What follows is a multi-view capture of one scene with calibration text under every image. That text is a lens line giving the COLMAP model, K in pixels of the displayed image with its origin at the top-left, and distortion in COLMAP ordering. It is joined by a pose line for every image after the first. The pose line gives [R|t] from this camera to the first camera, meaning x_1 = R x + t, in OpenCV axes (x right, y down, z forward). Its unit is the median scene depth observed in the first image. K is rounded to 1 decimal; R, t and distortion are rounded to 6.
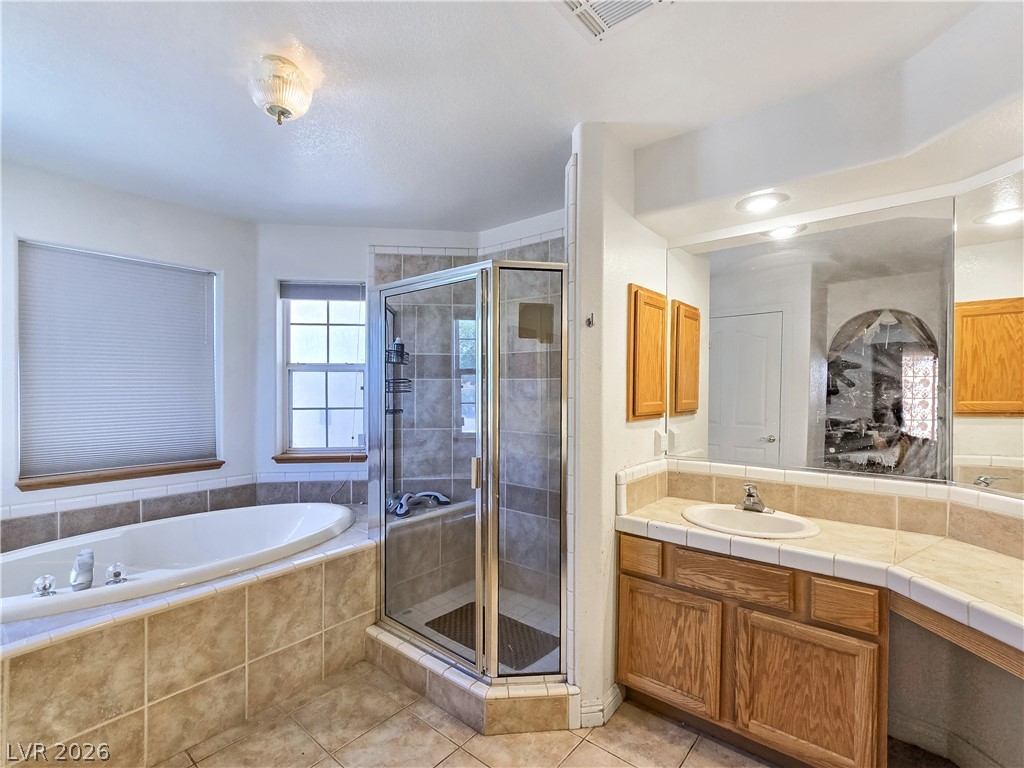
lens RADIAL K [[482.4, 0, 511.0], [0, 482.4, 383.4], [0, 0, 1]] dist [-0.003304, -0.000828]
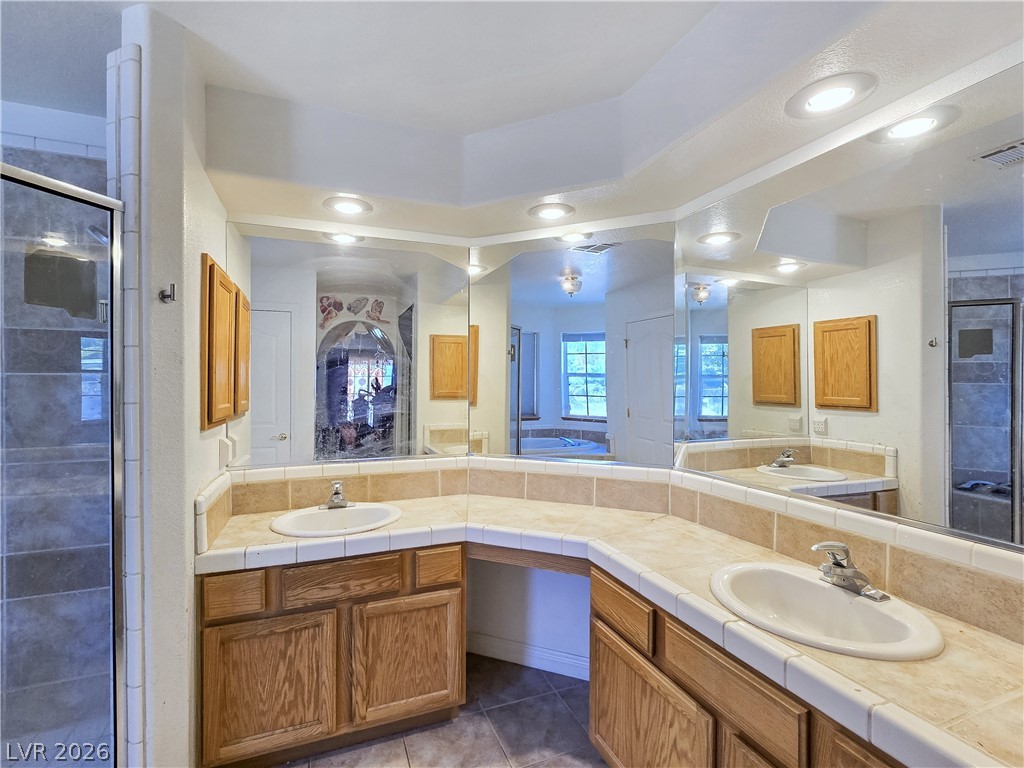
lens RADIAL K [[470.7, 0, 509.1], [0, 470.7, 387.8], [0, 0, 1]] dist [0.000100, -0.001192]
pose [[0.490242, -0.010083, 0.871528, -0.202969], [-0.000987, 0.999926, 0.012123, -0.000399], [-0.871586, -0.006804, 0.490196, 0.226615]]
